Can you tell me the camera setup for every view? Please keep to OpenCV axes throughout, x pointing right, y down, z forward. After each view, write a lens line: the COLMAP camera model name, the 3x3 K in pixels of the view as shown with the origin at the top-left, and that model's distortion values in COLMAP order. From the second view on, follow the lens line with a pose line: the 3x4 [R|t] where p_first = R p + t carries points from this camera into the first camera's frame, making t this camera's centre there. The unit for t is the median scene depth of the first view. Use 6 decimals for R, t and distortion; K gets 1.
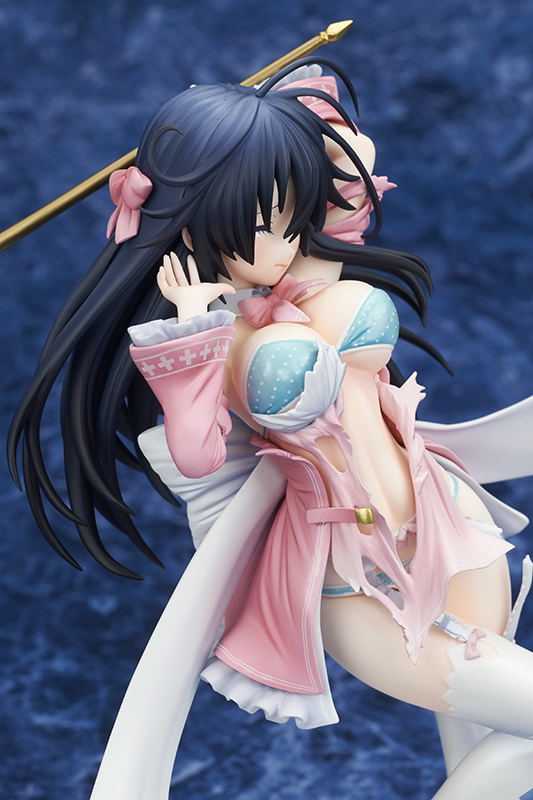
lens RADIAL K [[2508.0, 0, 266.5], [0, 2508.0, 400.0], [0, 0, 1]] dist [0.755630, -17.097441]
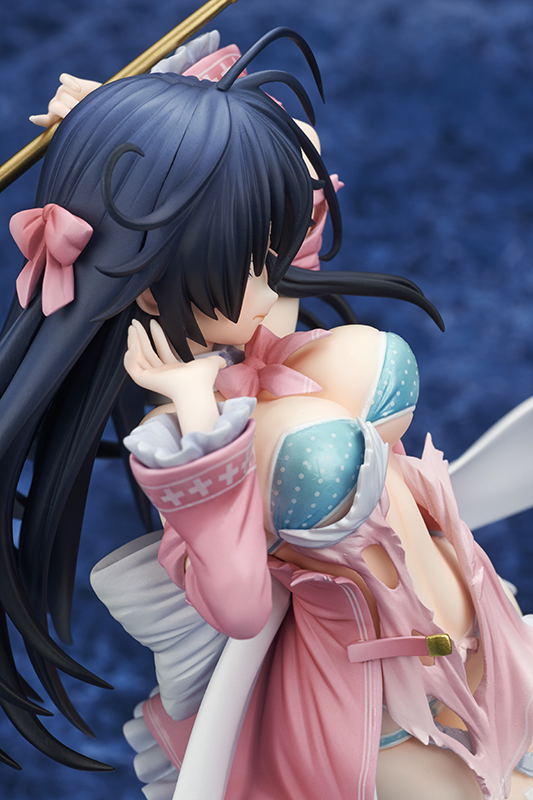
lens RADIAL K [[2508.0, 0, 266.5], [0, 2508.0, 400.0], [0, 0, 1]] dist [0.755630, -17.097441]
pose [[0.936425, -0.132060, 0.325067, -0.236965], [0.114462, 0.990759, 0.072768, -0.083877], [-0.331672, -0.030934, 0.942887, 0.316079]]
